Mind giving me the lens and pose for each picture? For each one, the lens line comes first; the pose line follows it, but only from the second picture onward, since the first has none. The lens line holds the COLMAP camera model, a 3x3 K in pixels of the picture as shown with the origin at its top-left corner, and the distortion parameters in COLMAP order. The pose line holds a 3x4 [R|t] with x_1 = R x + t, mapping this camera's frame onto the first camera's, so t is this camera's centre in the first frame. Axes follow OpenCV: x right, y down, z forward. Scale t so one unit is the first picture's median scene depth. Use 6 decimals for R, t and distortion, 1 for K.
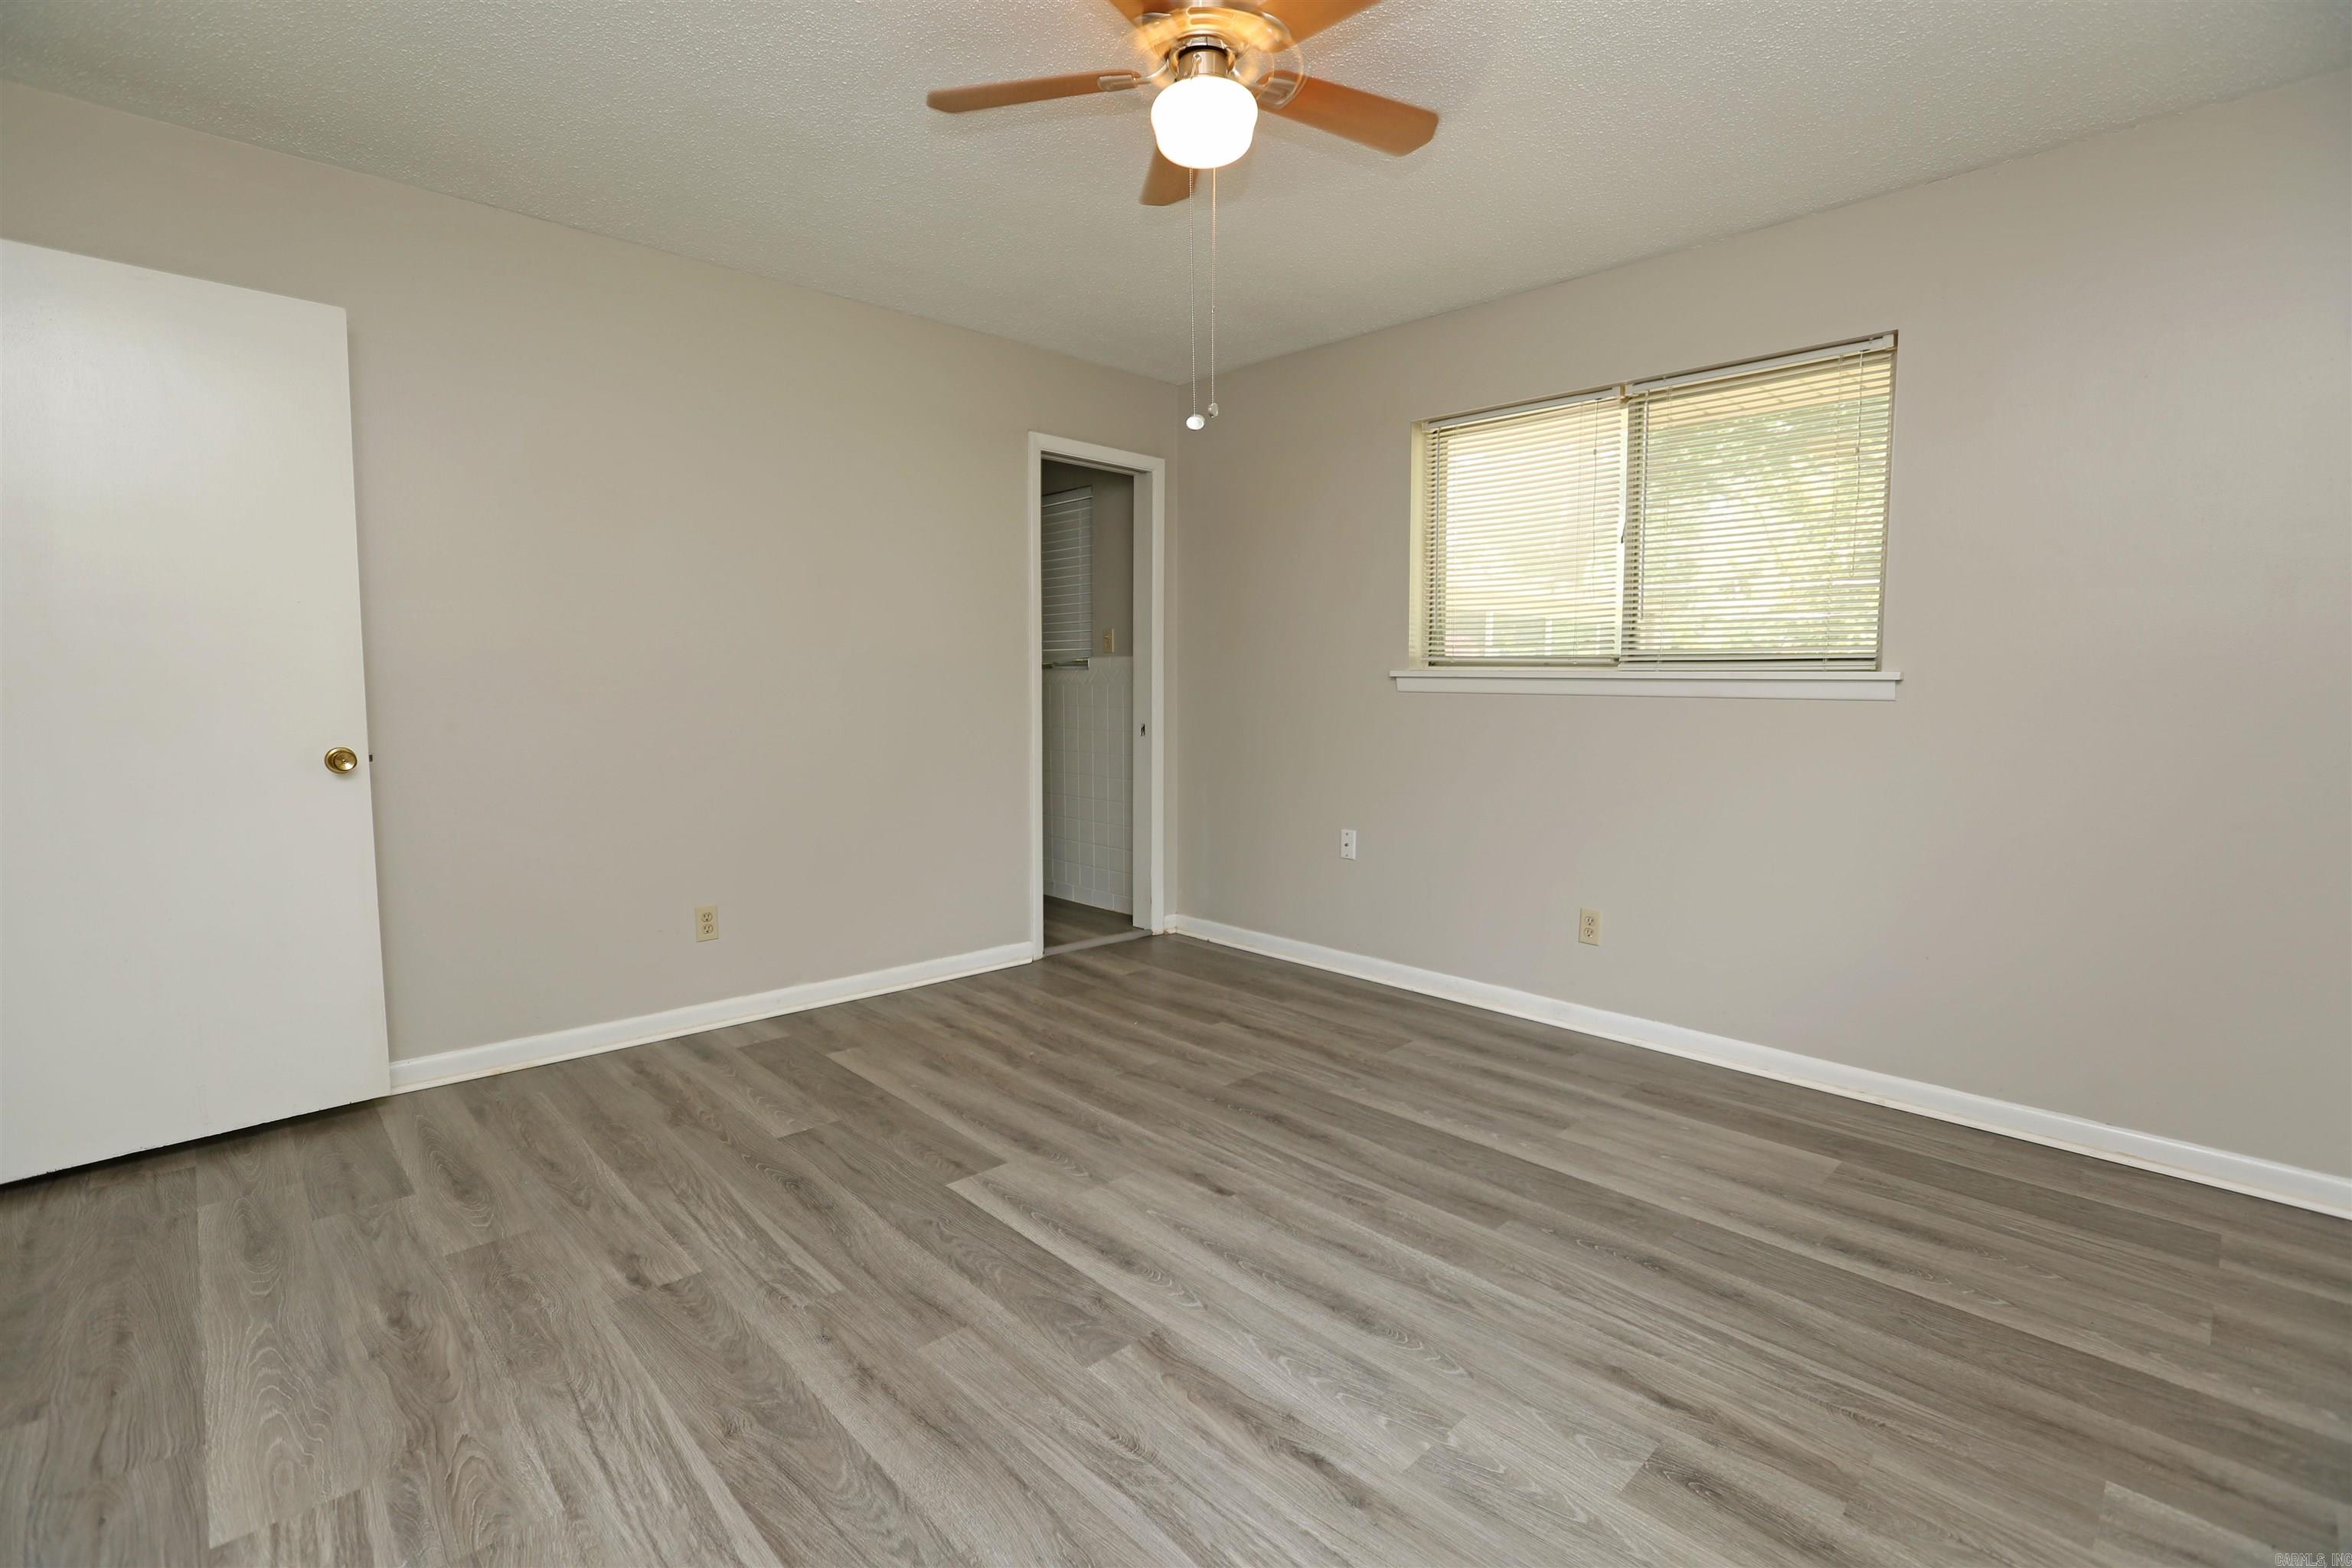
lens RADIAL K [[1065.6, 0, 1172.9], [0, 1065.6, 768.7], [0, 0, 1]] dist [-0.059283, 0.023332]
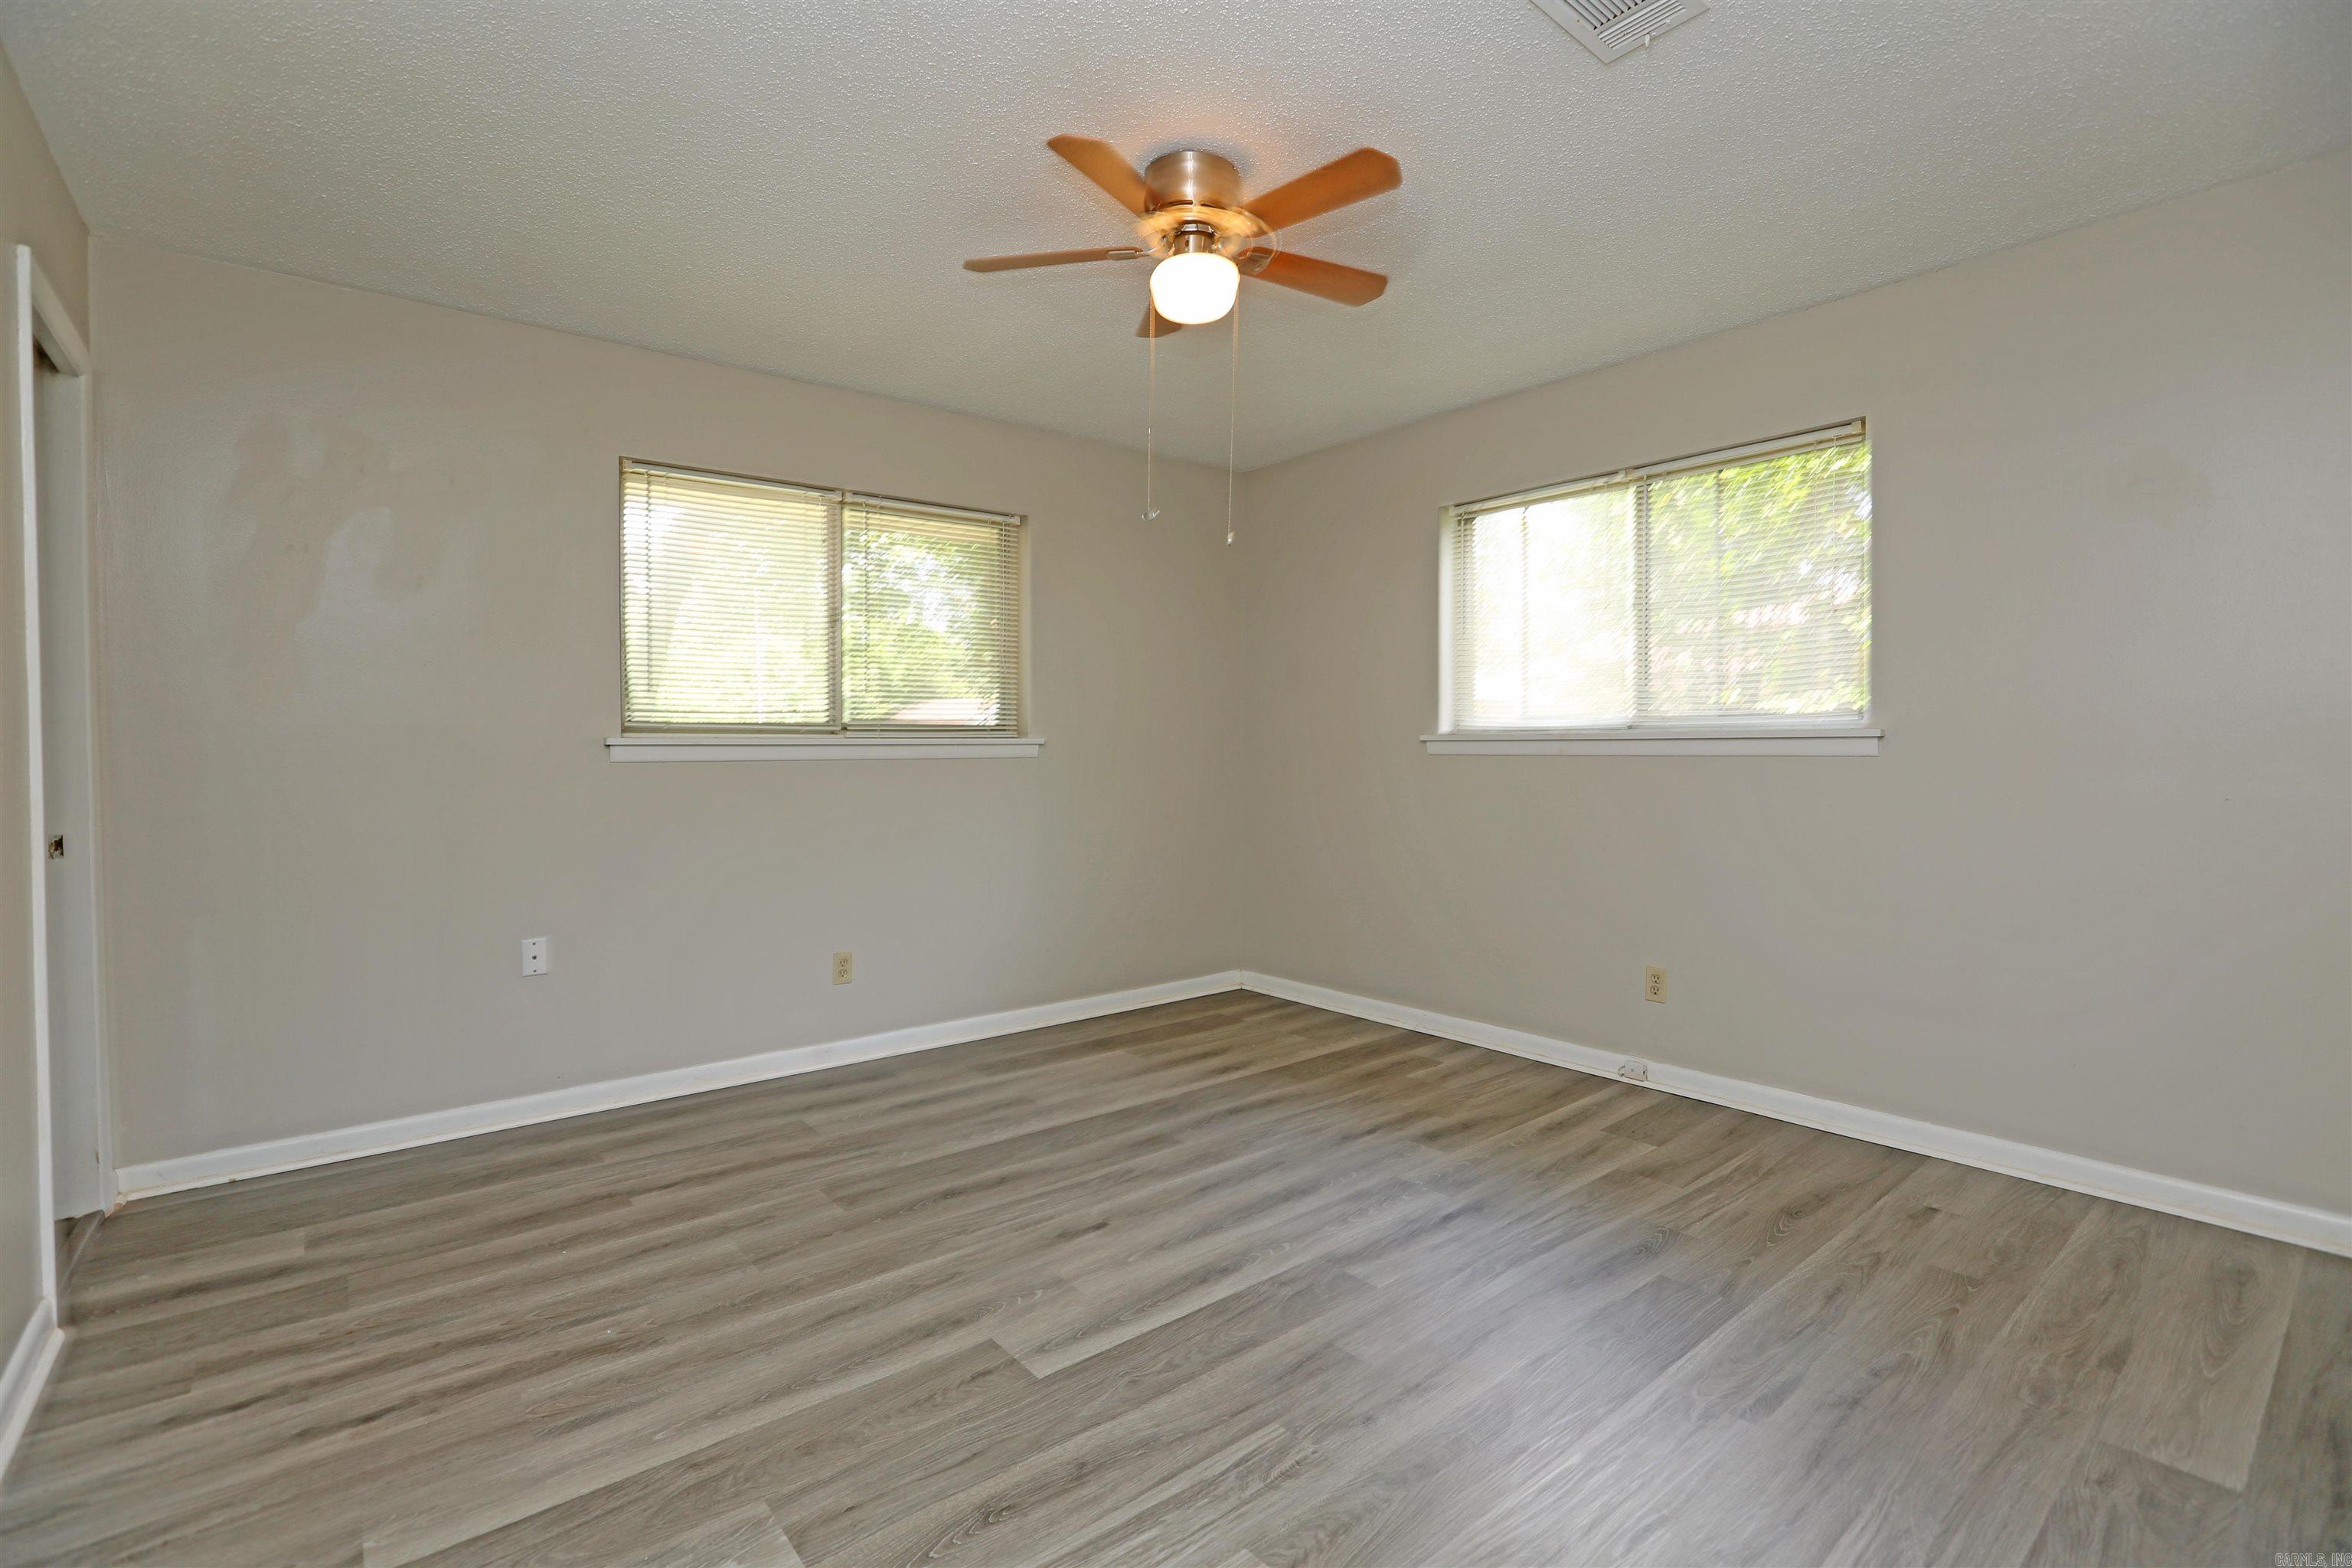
lens RADIAL K [[1057.4, 0, 1180.1], [0, 1057.4, 768.0], [0, 0, 1]] dist [-0.041143, 0.009006]
pose [[0.078515, -0.025418, 0.996589, -0.831075], [0.085212, 0.996187, 0.018695, -0.061157], [-0.993264, 0.083454, 0.080381, 0.667954]]
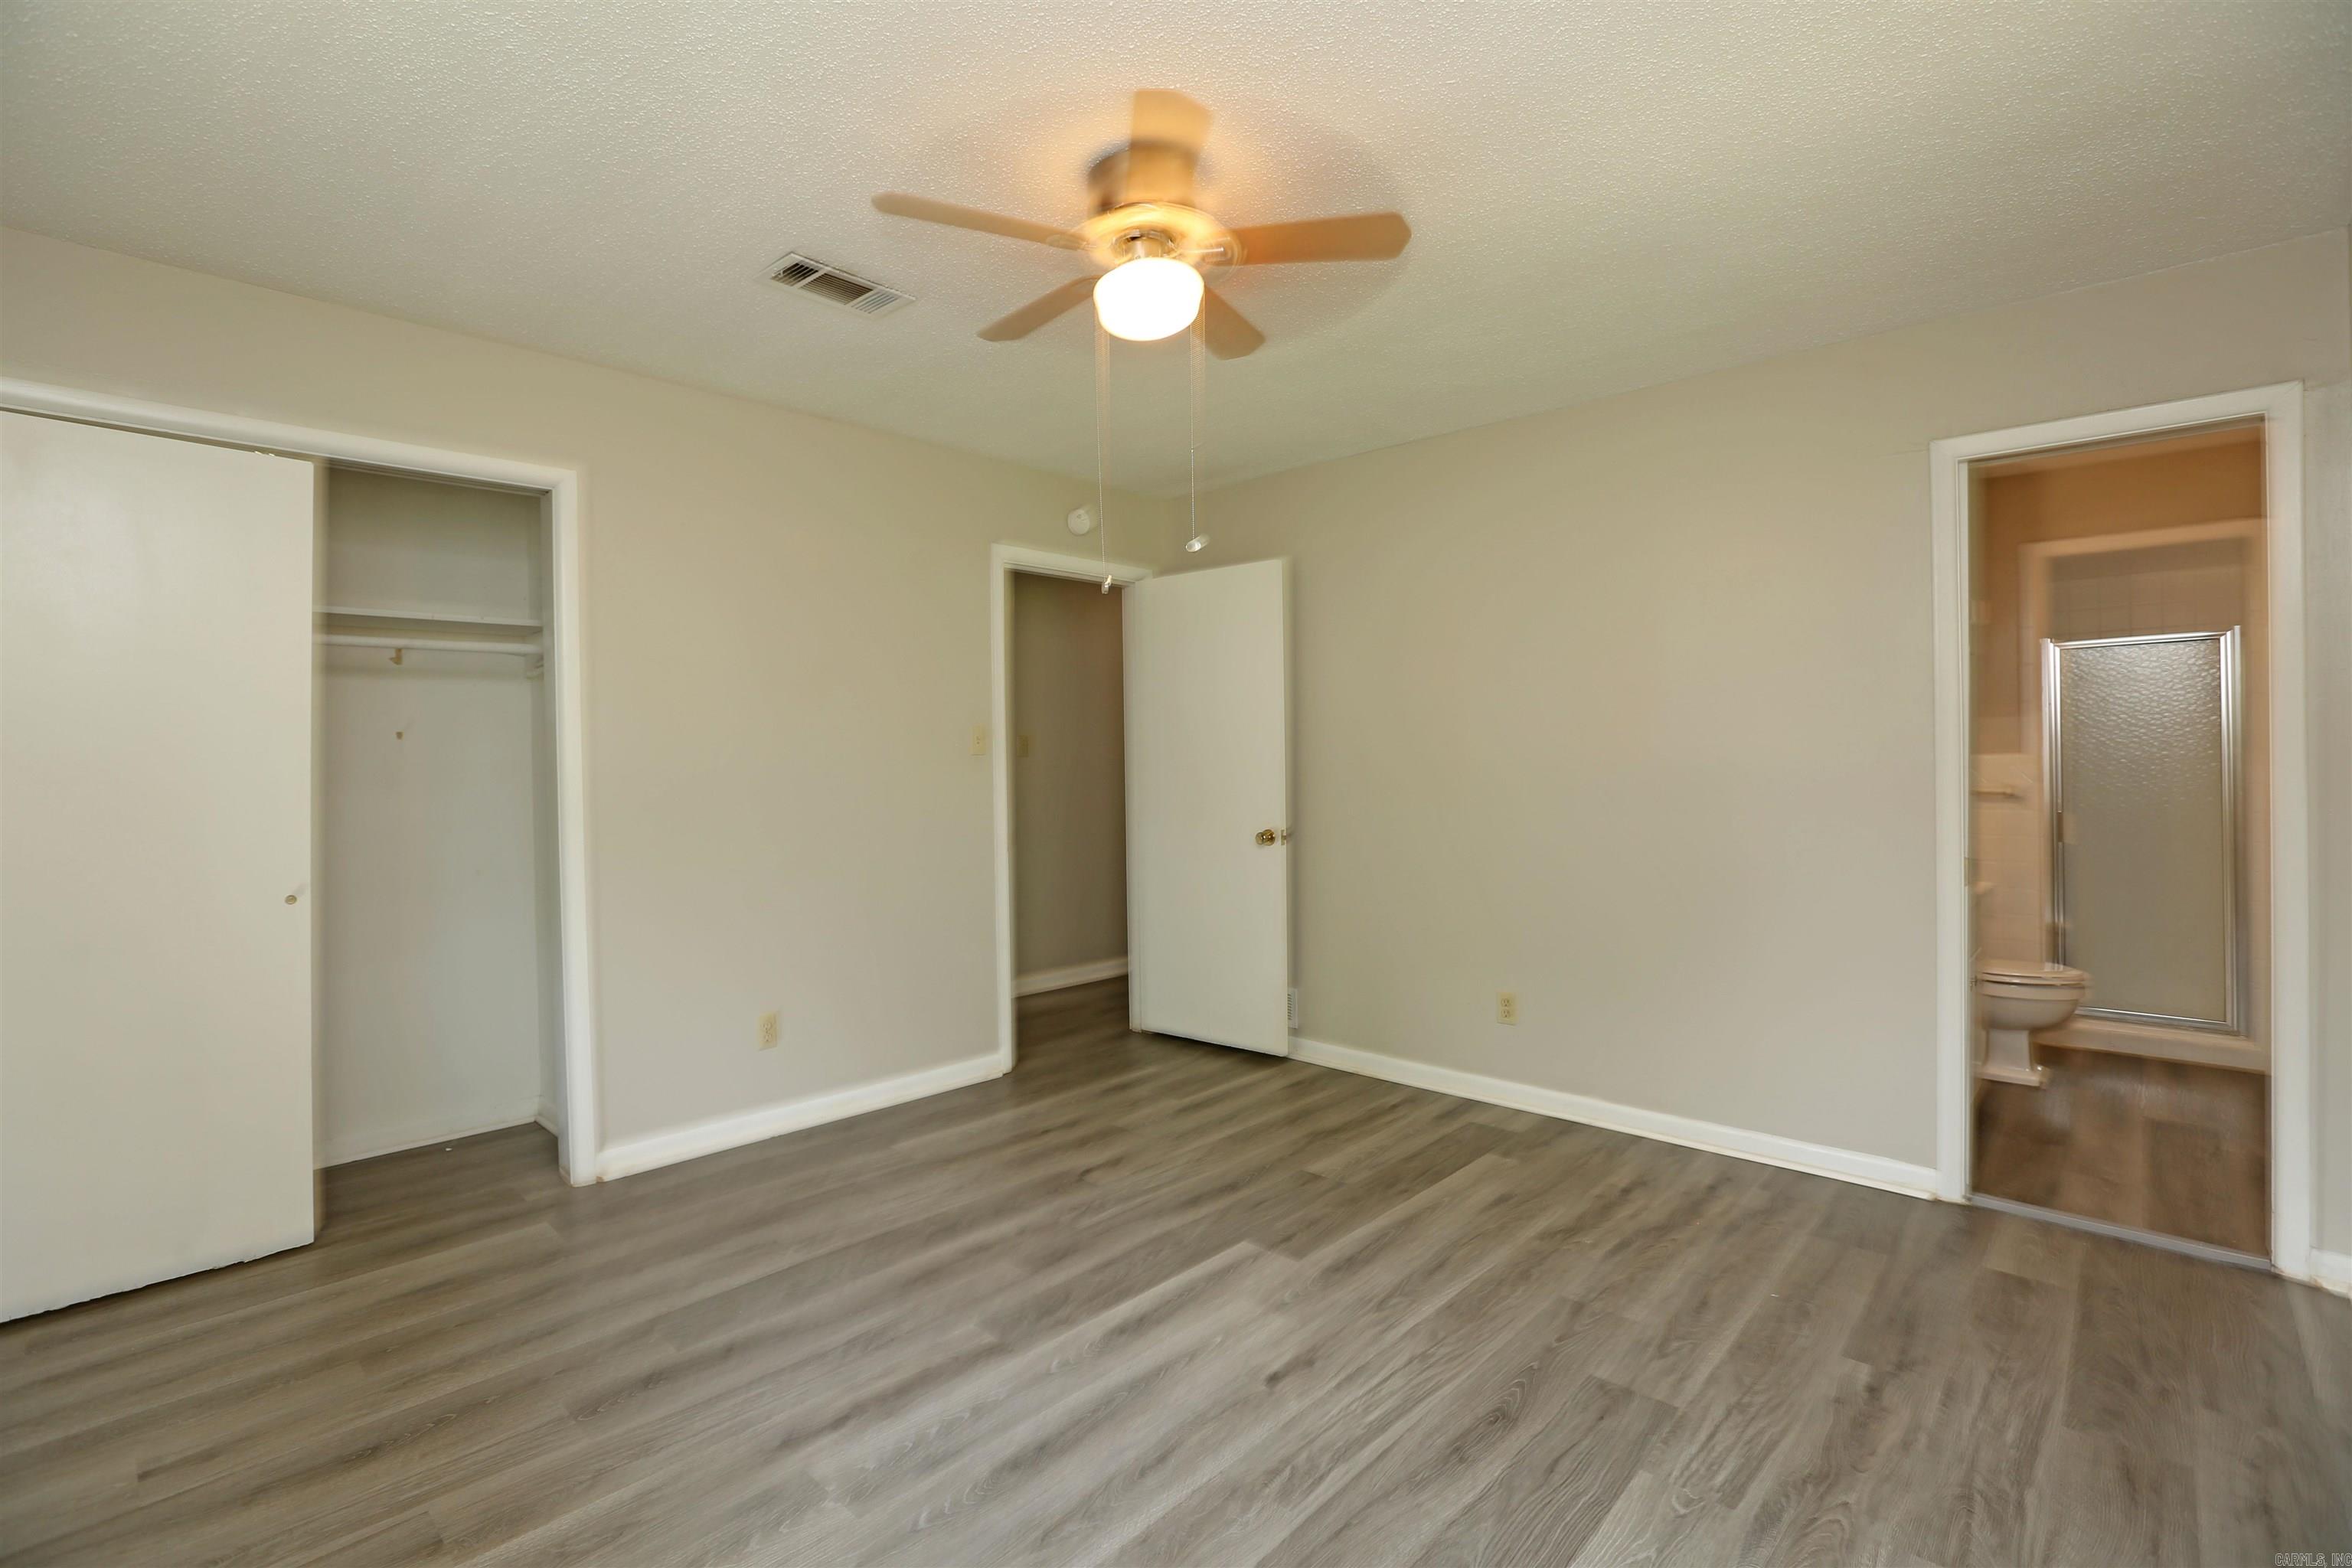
lens RADIAL K [[1065.6, 0, 1172.9], [0, 1065.6, 768.7], [0, 0, 1]] dist [-0.059283, 0.023332]
pose [[0.047274, -0.001397, -0.998881, 0.781310], [-0.069475, 0.997573, -0.004683, -0.089387], [0.996463, 0.069618, 0.047062, 0.702203]]
